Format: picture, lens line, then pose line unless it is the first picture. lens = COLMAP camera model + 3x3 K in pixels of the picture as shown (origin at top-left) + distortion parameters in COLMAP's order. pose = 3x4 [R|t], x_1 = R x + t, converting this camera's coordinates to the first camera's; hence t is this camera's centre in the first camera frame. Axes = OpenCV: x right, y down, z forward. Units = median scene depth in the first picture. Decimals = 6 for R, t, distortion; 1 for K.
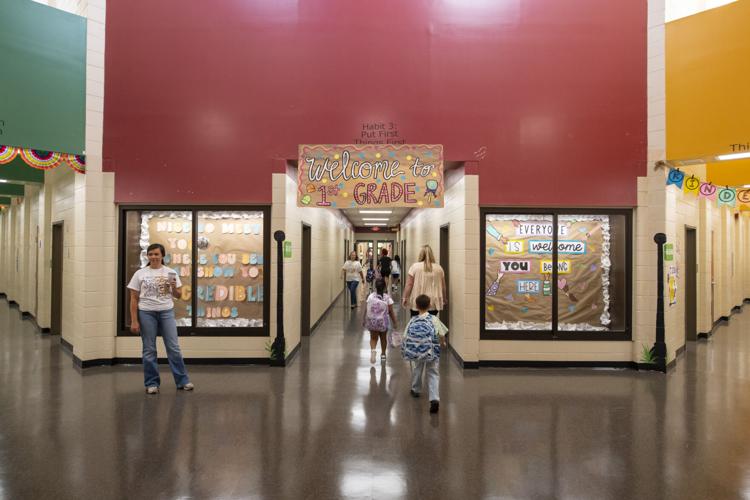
lens RADIAL K [[403.7, 0, 375.0], [0, 403.7, 250.0], [0, 0, 1]] dist [-0.000613, -0.000249]
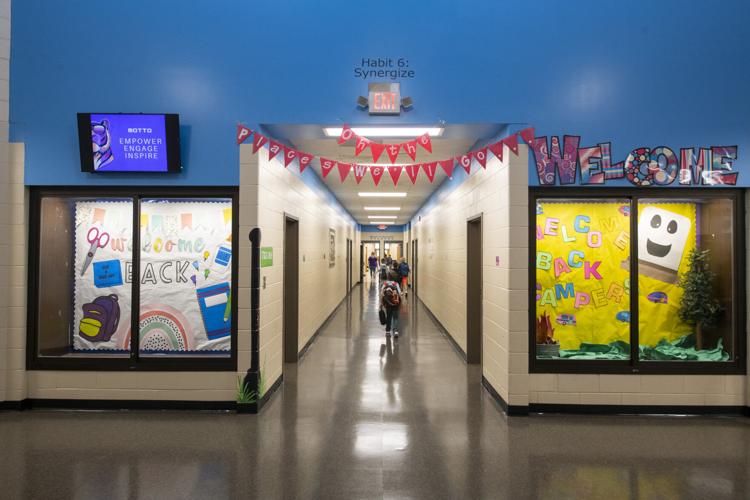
lens RADIAL K [[403.7, 0, 375.0], [0, 403.7, 250.0], [0, 0, 1]] dist [-0.000613, -0.000249]
pose [[0.999856, -0.004677, -0.016324, -0.002166], [0.004611, 0.999981, -0.004071, 0.003042], [0.016343, 0.003995, 0.999858, 0.263305]]
